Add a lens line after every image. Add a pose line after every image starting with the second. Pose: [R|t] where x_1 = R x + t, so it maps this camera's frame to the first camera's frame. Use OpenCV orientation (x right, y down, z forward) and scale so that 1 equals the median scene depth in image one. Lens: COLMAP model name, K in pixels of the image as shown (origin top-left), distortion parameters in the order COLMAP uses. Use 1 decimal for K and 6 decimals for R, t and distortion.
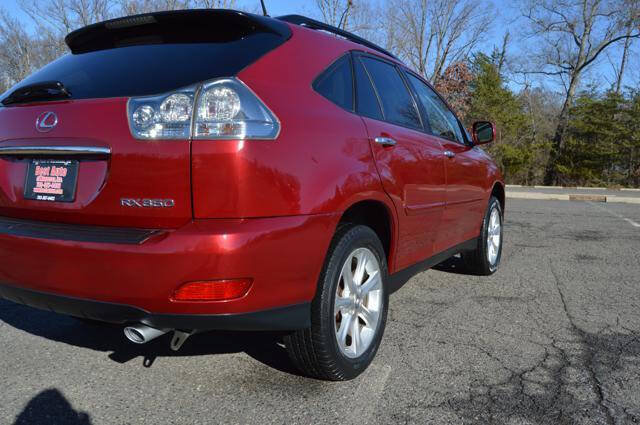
lens RADIAL K [[605.6, 0, 343.5], [0, 605.6, 211.0], [0, 0, 1]] dist [-0.070482, 0.000010]
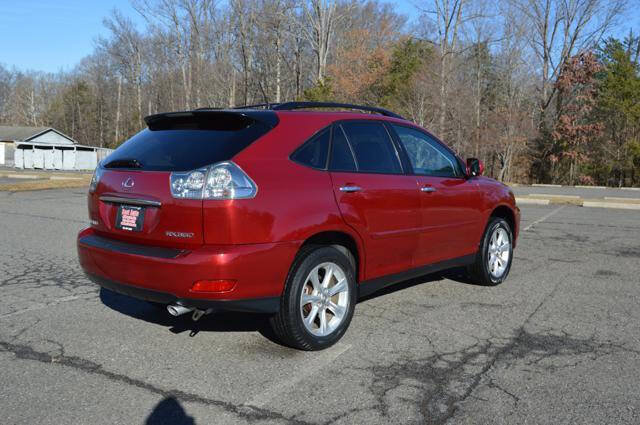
lens RADIAL K [[668.9, 0, 333.1], [0, 668.9, 212.3], [0, 0, 1]] dist [-0.073960, 0.021176]
pose [[0.978920, 0.013526, -0.203794, 0.376330], [-0.012973, 0.999908, 0.004047, -0.068982], [0.203830, -0.001318, 0.979005, -0.600592]]
